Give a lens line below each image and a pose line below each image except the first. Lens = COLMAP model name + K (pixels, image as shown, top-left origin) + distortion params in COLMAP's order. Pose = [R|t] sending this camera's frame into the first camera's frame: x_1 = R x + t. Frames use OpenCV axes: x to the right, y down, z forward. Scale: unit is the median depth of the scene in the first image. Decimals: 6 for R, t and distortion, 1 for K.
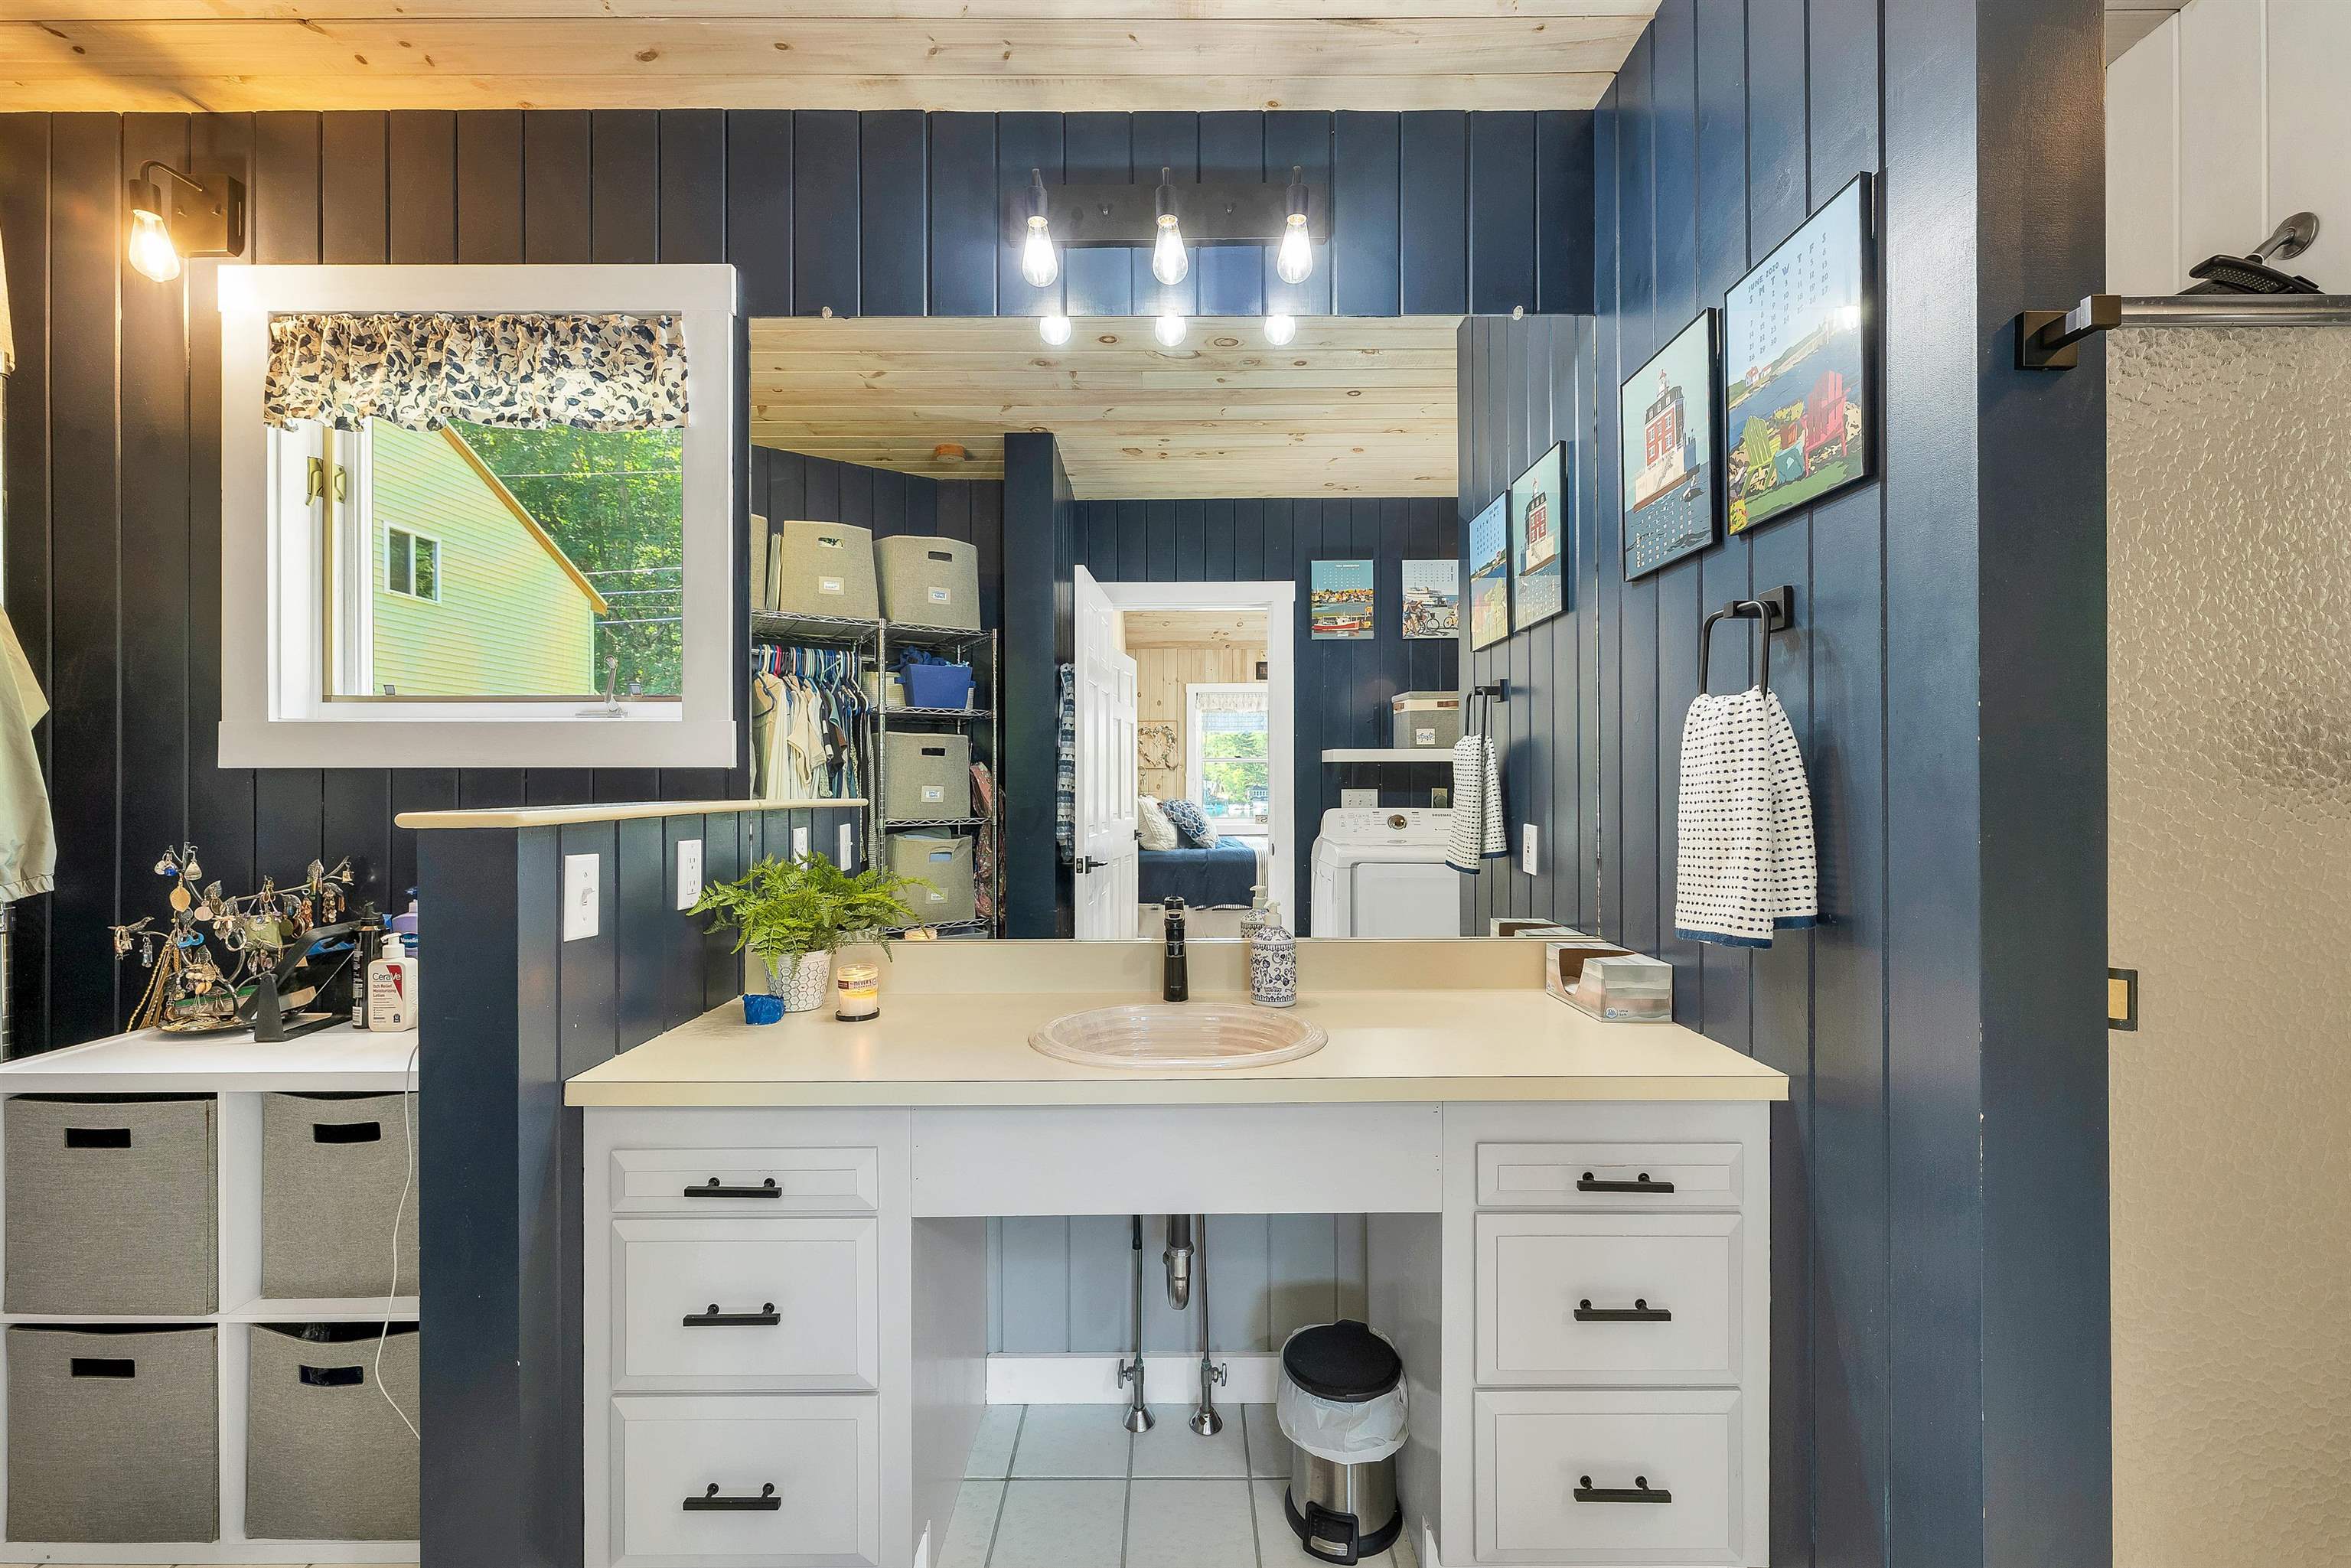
lens RADIAL K [[984.4, 0, 1175.5], [0, 984.4, 784.0], [0, 0, 1]] dist [0.001293, 0.000032]
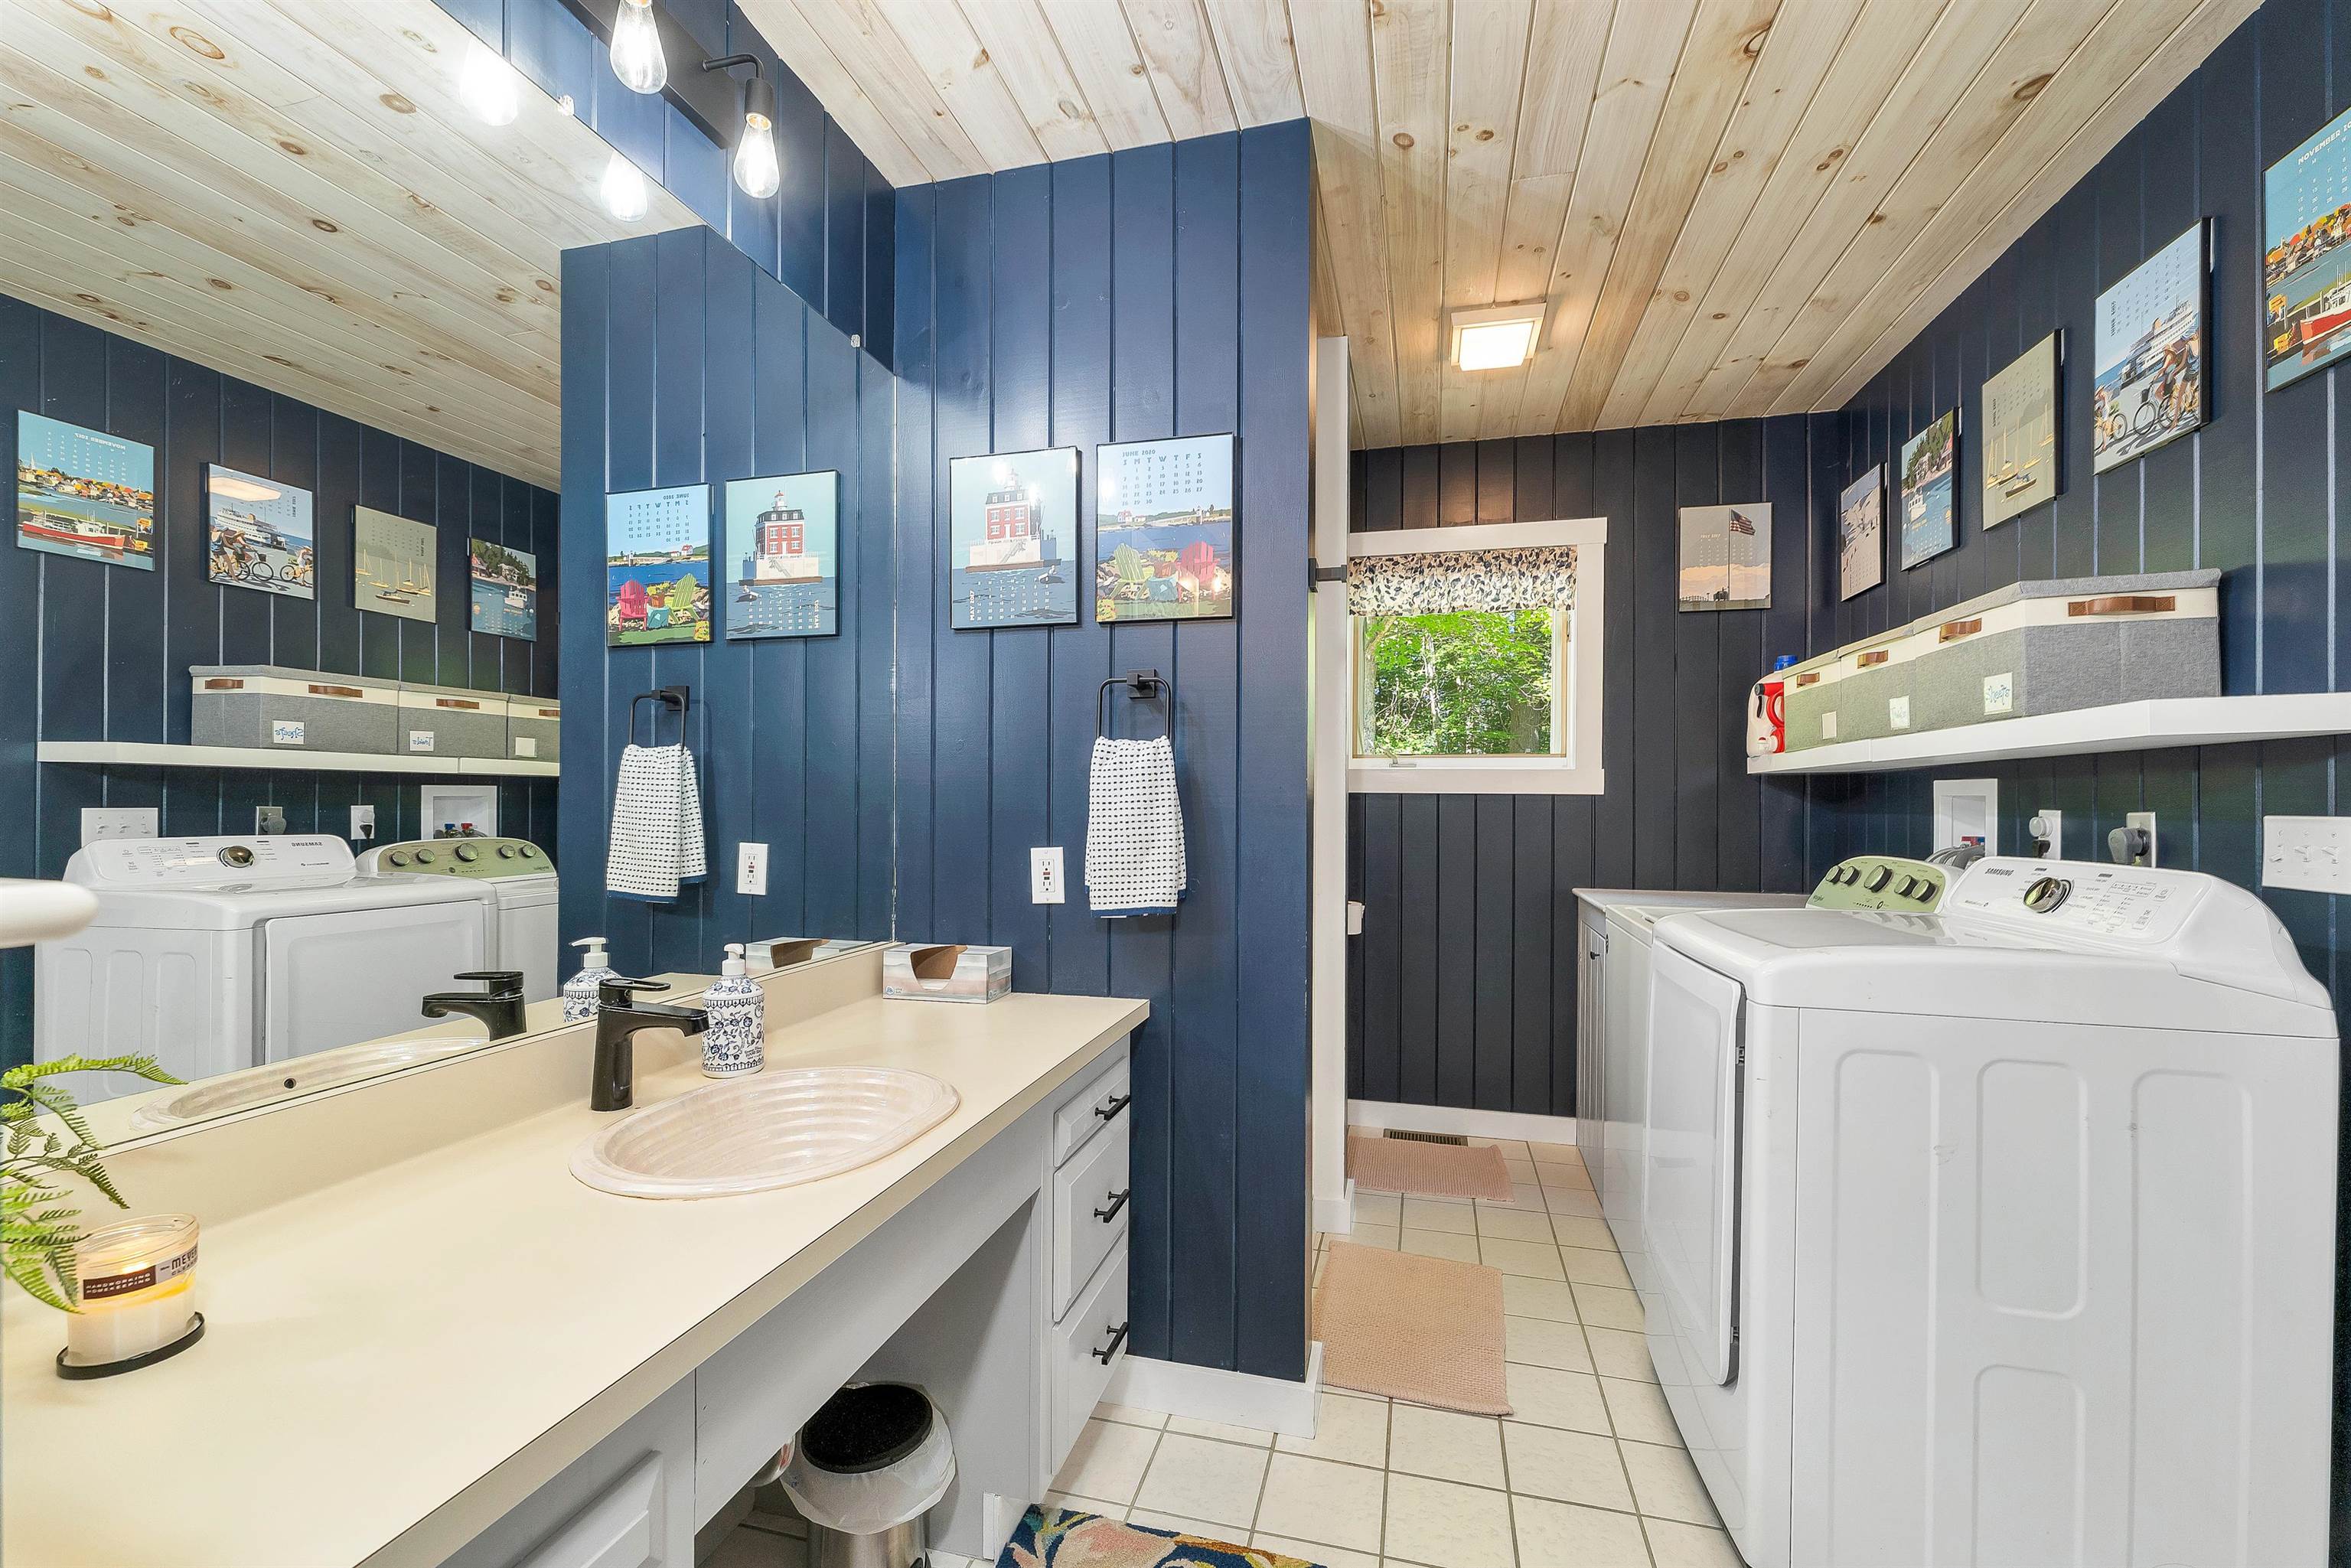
lens RADIAL K [[973.5, 0, 1175.5], [0, 973.5, 784.0], [0, 0, 1]] dist [0.026362, 0.000143]
pose [[0.239962, 0.024334, 0.970477, -0.282534], [-0.004480, 0.999703, -0.023959, 0.002720], [-0.970772, 0.001402, 0.240000, 0.218648]]
